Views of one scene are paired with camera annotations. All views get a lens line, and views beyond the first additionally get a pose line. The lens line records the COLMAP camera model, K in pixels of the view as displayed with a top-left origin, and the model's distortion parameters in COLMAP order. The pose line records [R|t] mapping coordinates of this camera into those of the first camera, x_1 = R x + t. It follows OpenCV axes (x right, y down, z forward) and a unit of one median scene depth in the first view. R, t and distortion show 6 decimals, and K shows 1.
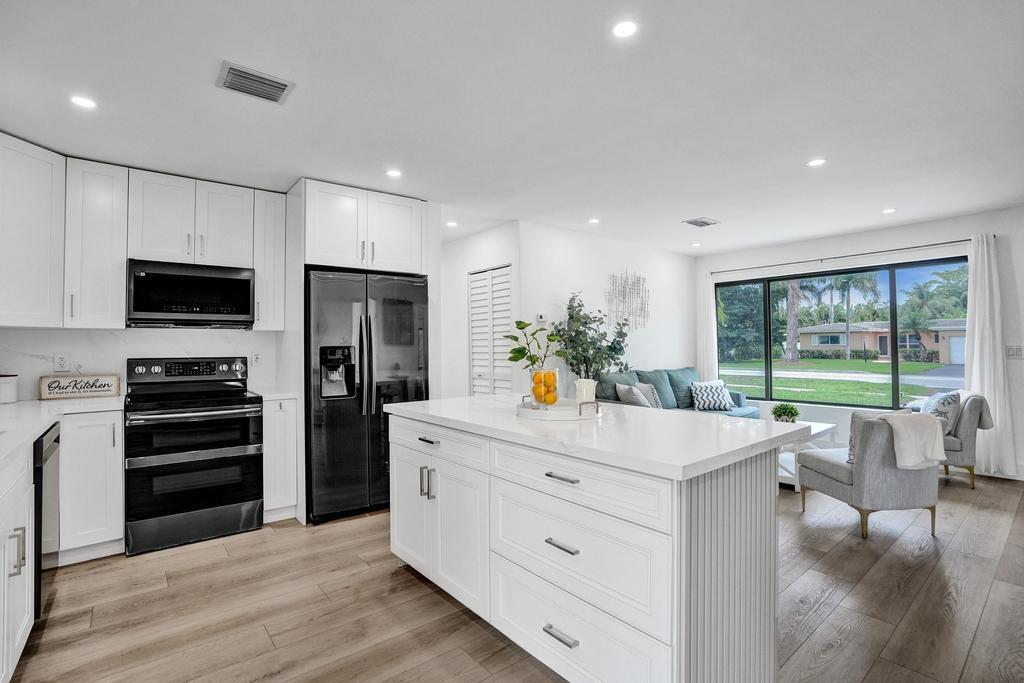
lens RADIAL K [[478.6, 0, 512.0], [0, 478.6, 341.5], [0, 0, 1]] dist [-0.063498, 0.024095]
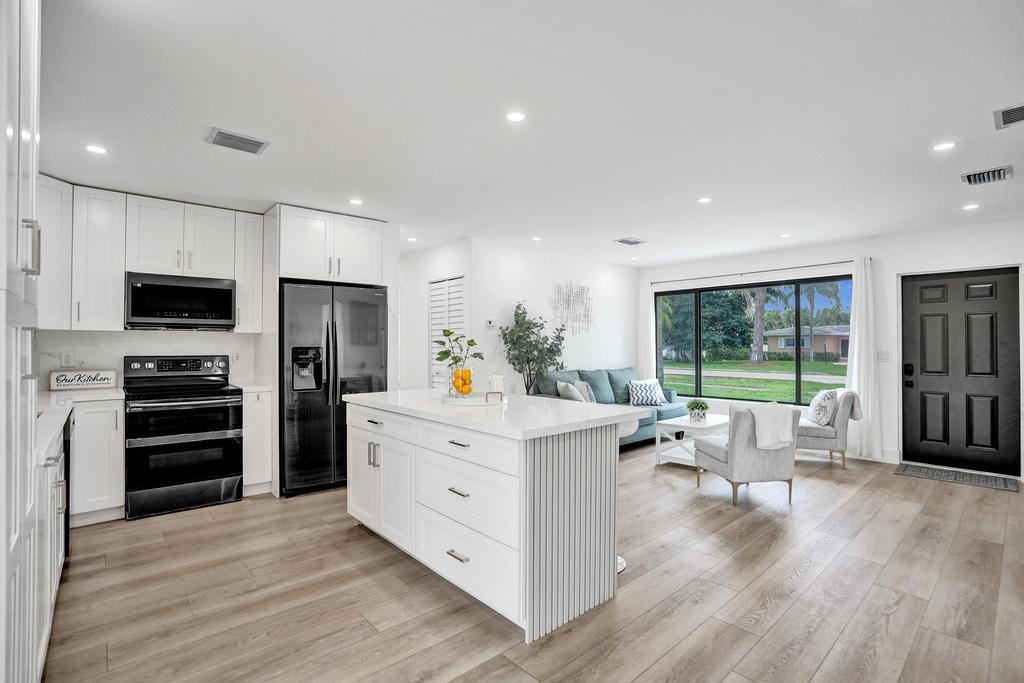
lens RADIAL K [[472.3, 0, 513.4], [0, 472.3, 346.3], [0, 0, 1]] dist [-0.063559, 0.025100]
pose [[0.998915, 0.008647, 0.045754, 0.097747], [-0.009131, 0.999904, 0.010382, -0.009081], [-0.045660, -0.010788, 0.998899, -0.196456]]
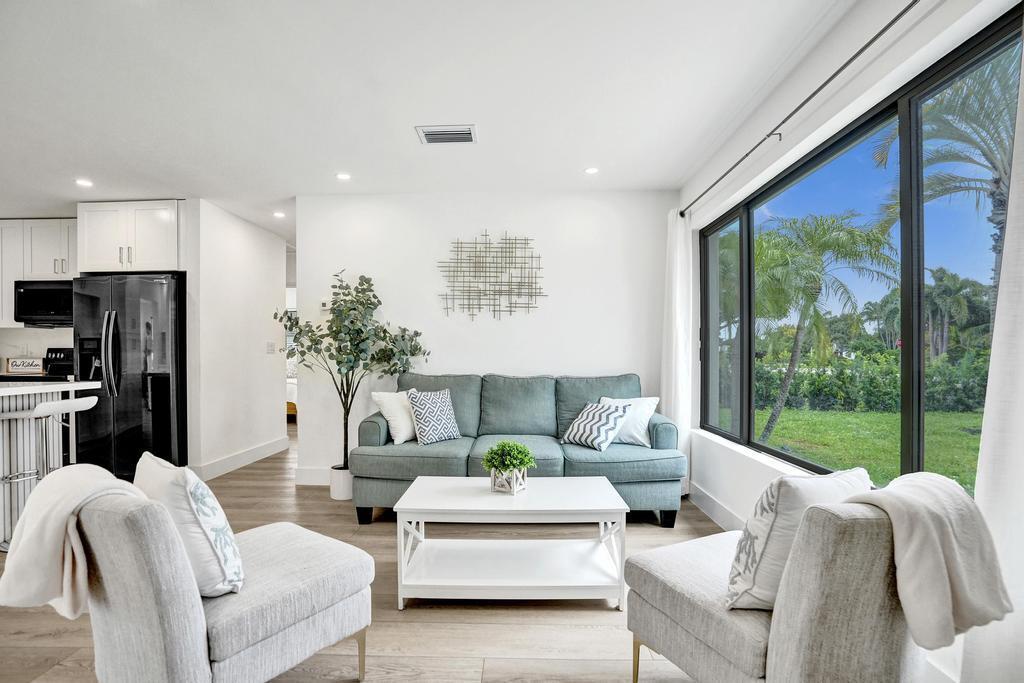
lens RADIAL K [[472.3, 0, 513.4], [0, 472.3, 346.3], [0, 0, 1]] dist [-0.063559, 0.025100]
pose [[0.760995, 0.001748, -0.648755, 1.256728], [0.005009, 0.999951, 0.008569, 0.026595], [0.648738, -0.009770, 0.760949, 0.855879]]
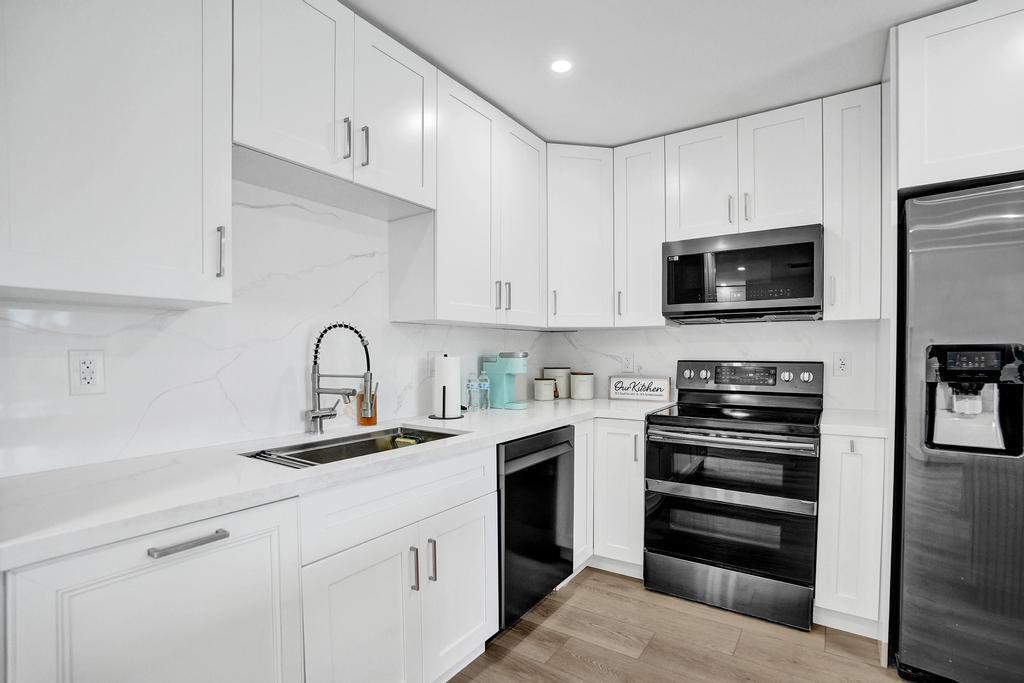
lens RADIAL K [[490.2, 0, 514.3], [0, 490.2, 362.8], [0, 0, 1]] dist [-0.057323, 0.026245]
pose [[0.289247, 0.027665, -0.956855, -0.044984], [0.010296, 0.999435, 0.032008, 0.009049], [0.957199, -0.019110, 0.288798, 0.440768]]
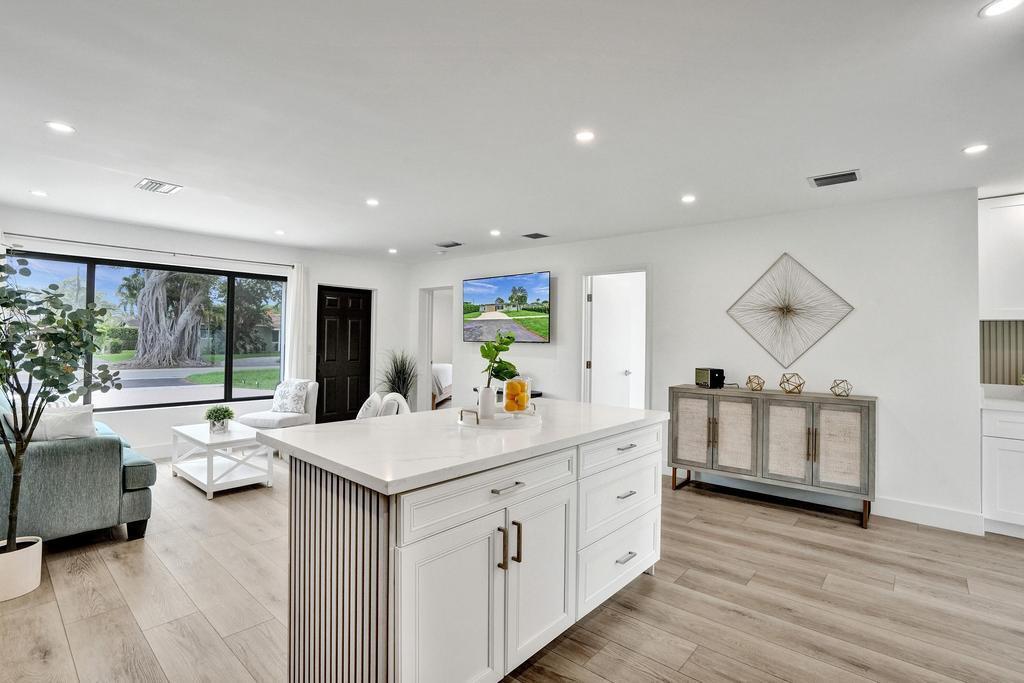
lens RADIAL K [[480.3, 0, 515.2], [0, 480.3, 345.1], [0, 0, 1]] dist [-0.062163, 0.024776]
pose [[-0.162511, 0.001196, 0.986706, -0.619762], [-0.024929, 0.999675, -0.005318, -0.002323], [-0.986392, -0.025461, -0.162428, 0.775730]]
